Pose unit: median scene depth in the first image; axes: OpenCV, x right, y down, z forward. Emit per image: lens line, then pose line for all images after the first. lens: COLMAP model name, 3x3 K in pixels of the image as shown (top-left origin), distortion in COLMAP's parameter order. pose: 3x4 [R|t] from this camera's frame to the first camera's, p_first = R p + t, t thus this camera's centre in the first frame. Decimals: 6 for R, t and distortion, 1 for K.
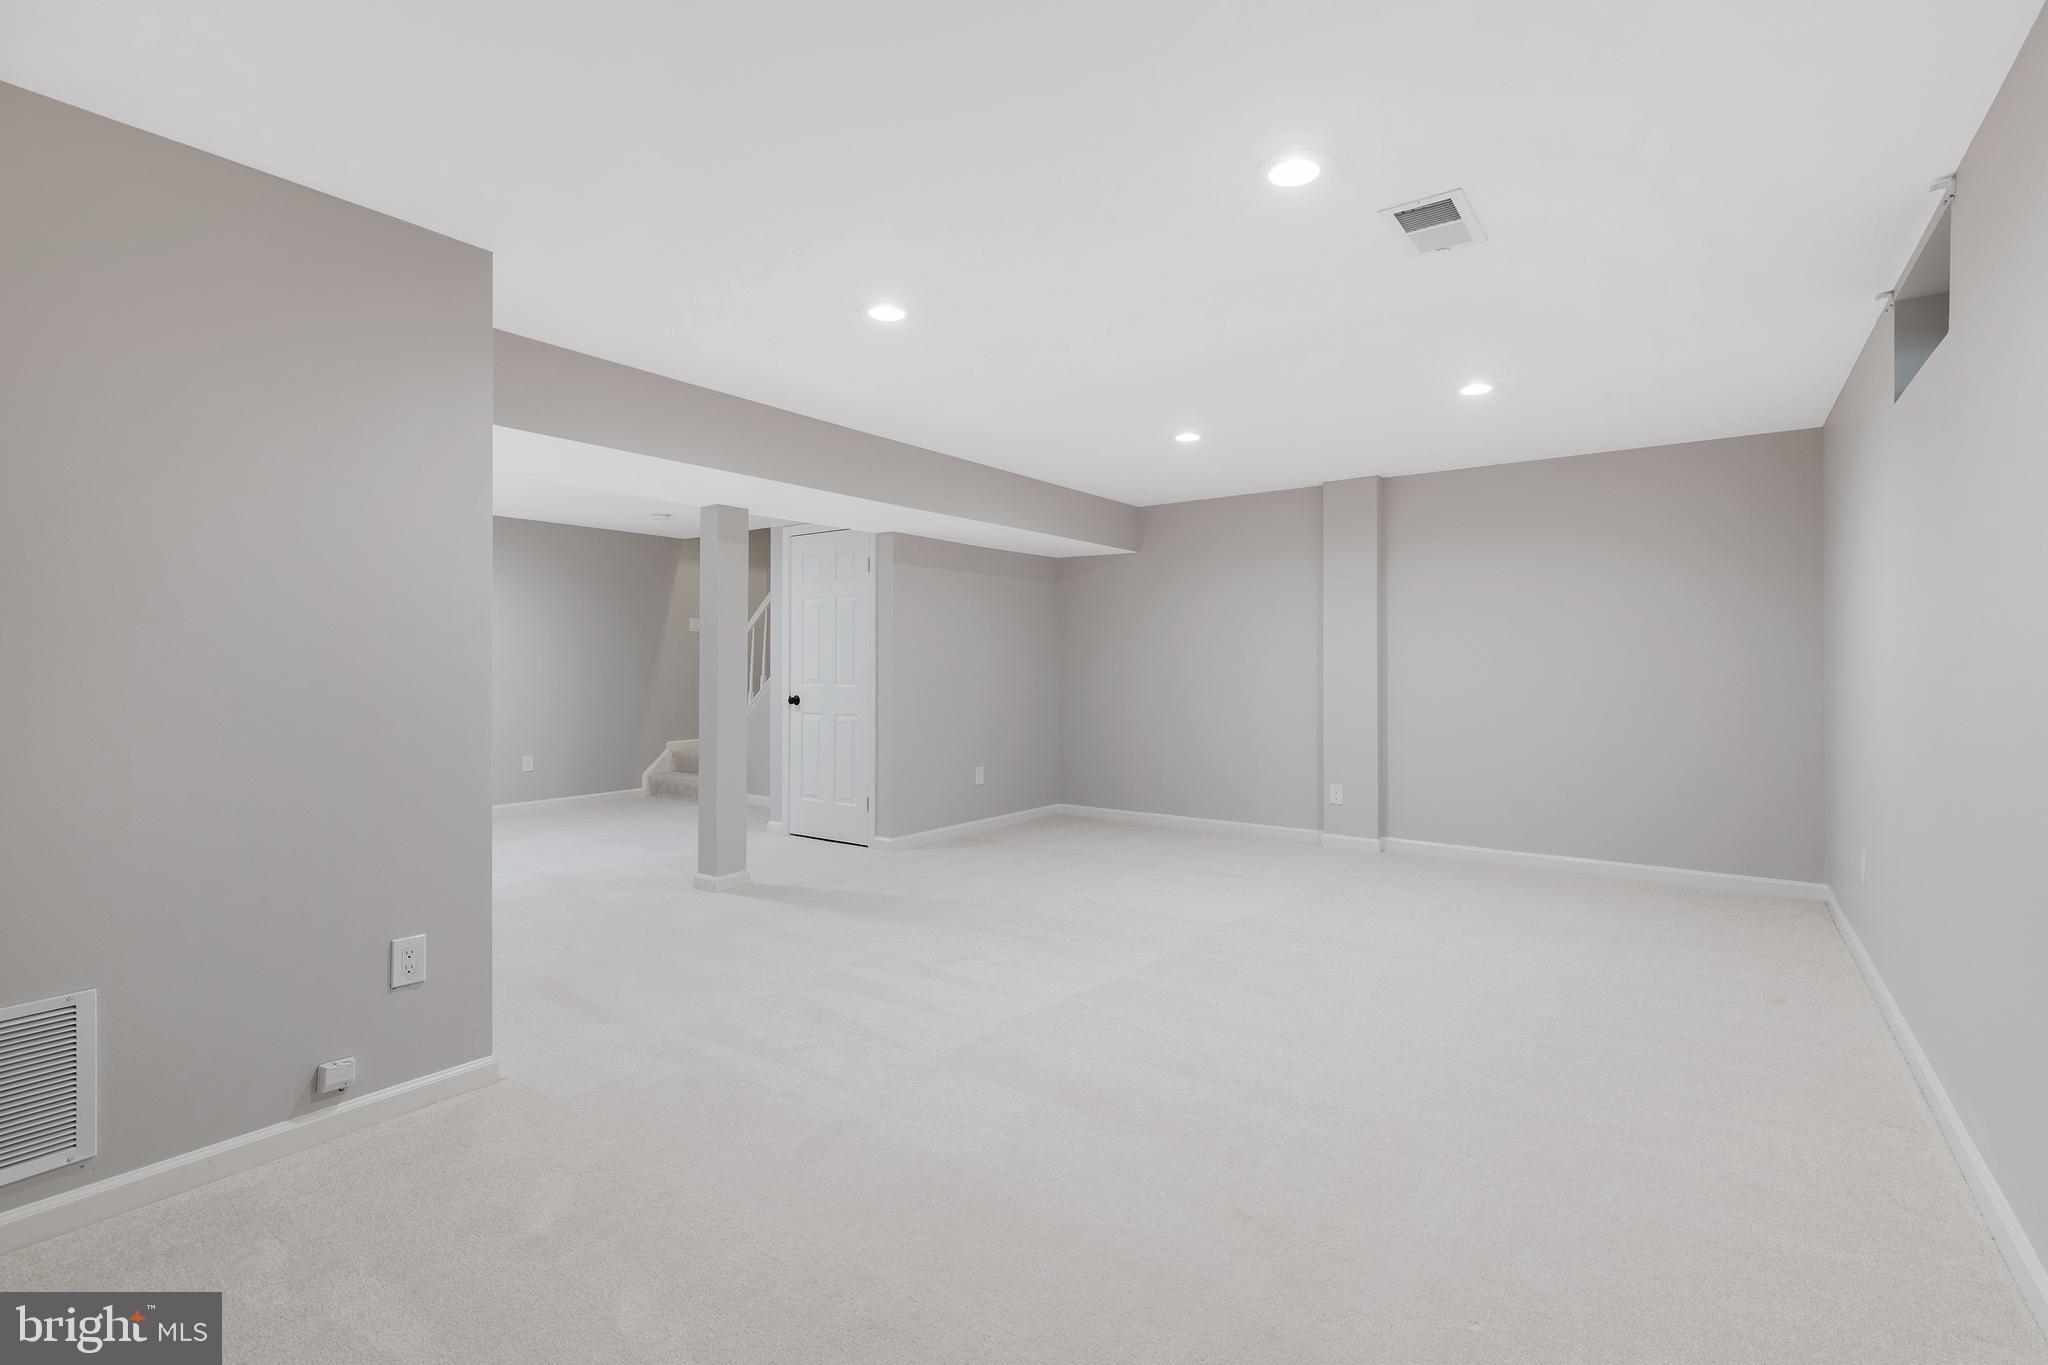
lens RADIAL K [[921.4, 0, 1035.4], [0, 921.4, 672.4], [0, 0, 1]] dist [0.010678, 0.000805]
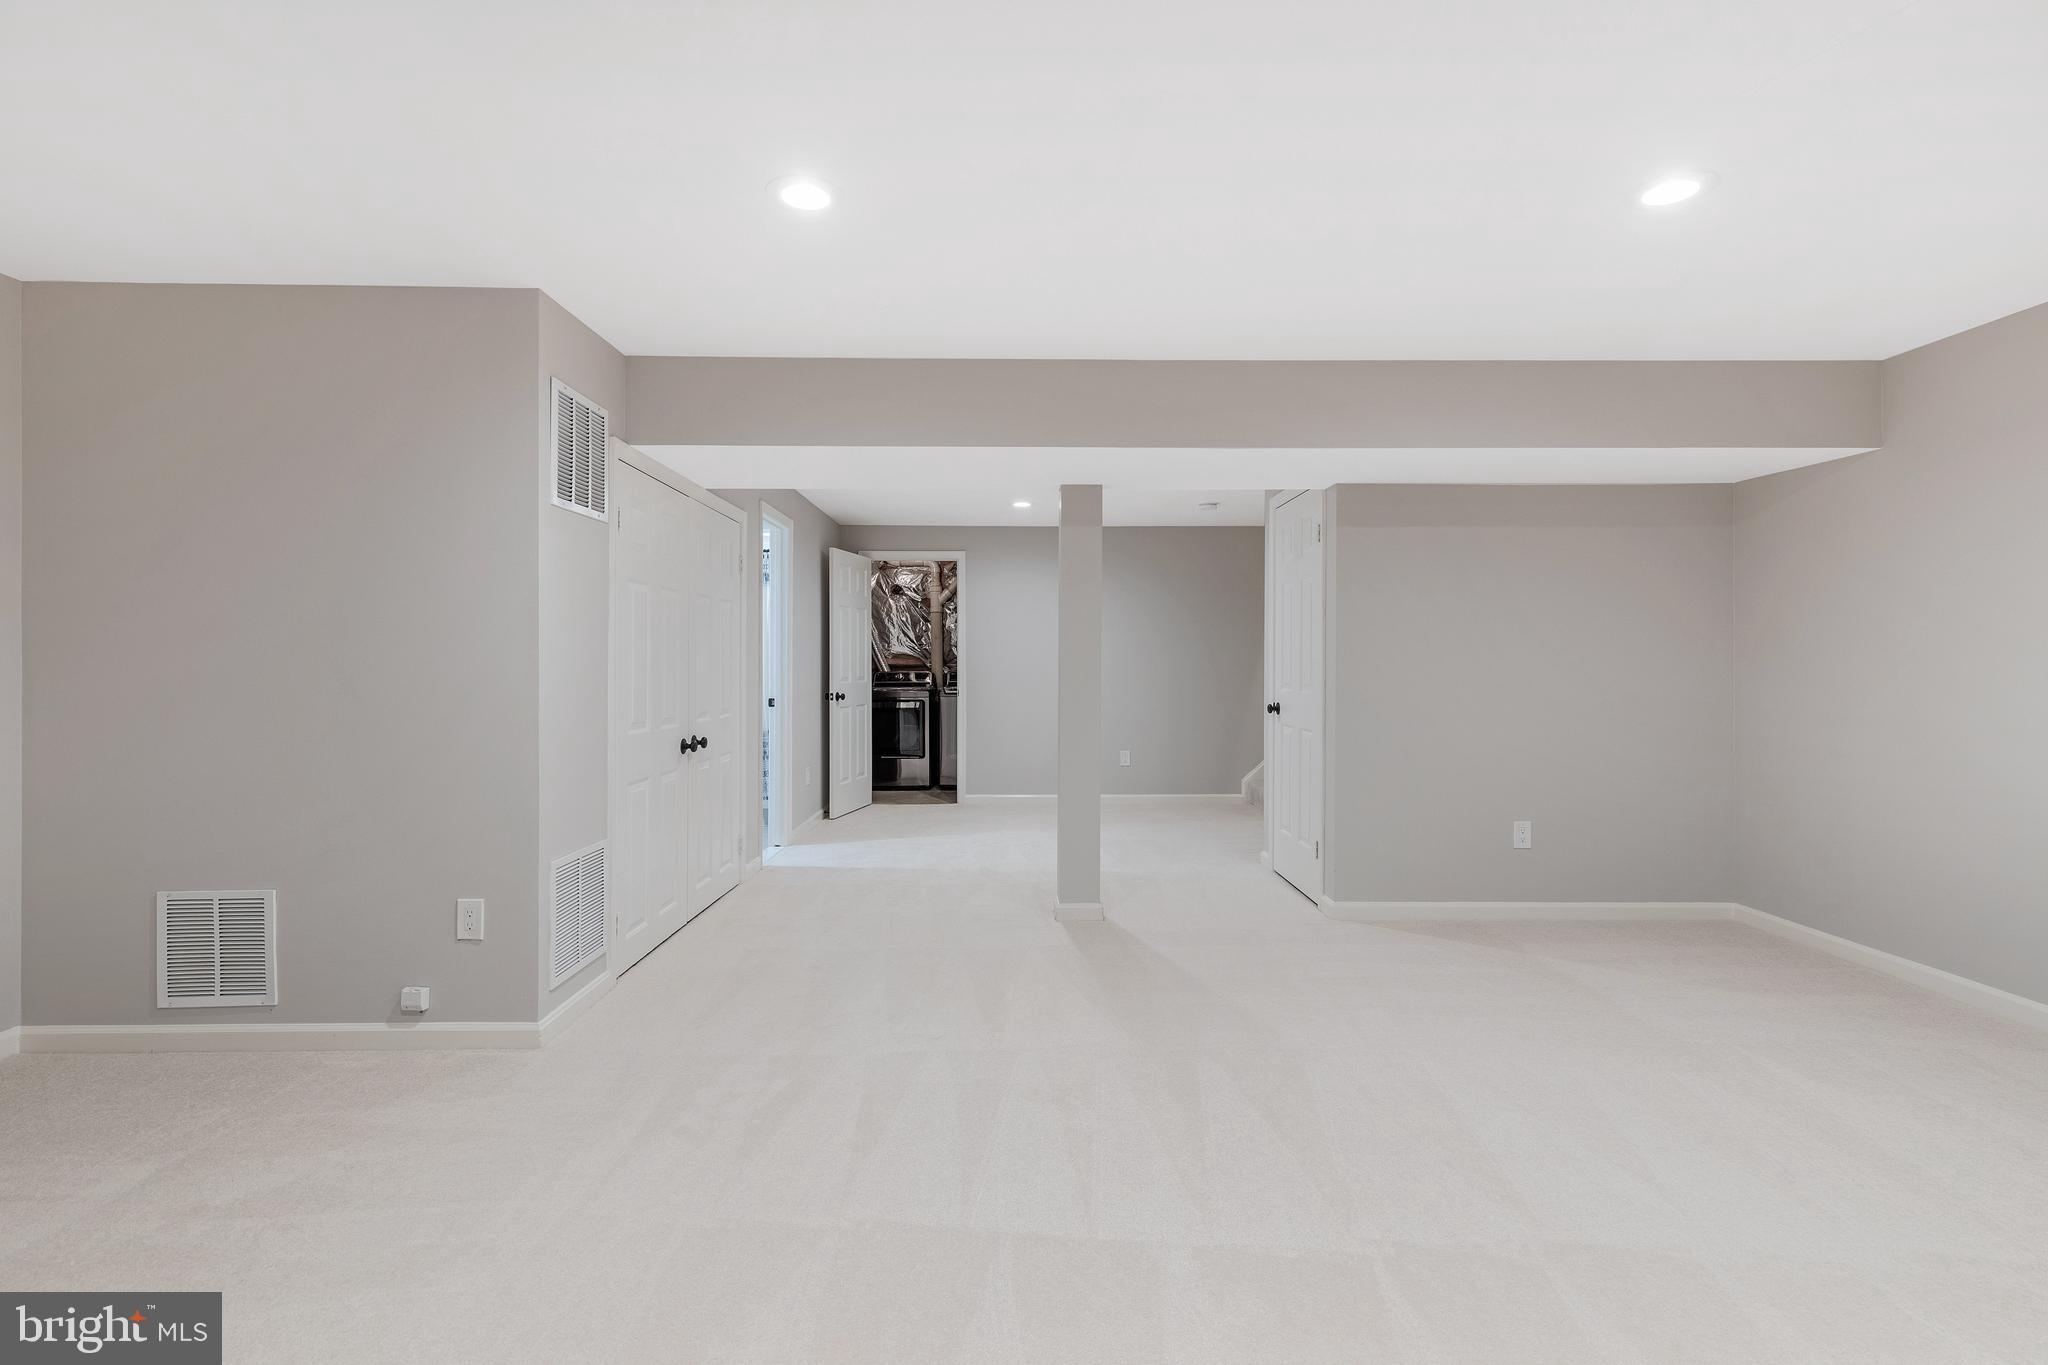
lens RADIAL K [[921.4, 0, 1024.2], [0, 921.4, 675.7], [0, 0, 1]] dist [0.010678, 0.000805]
pose [[0.603487, 0.011864, -0.797285, 0.640233], [-0.008099, 0.999929, 0.008749, -0.011309], [0.797332, 0.001177, 0.603540, 0.811297]]
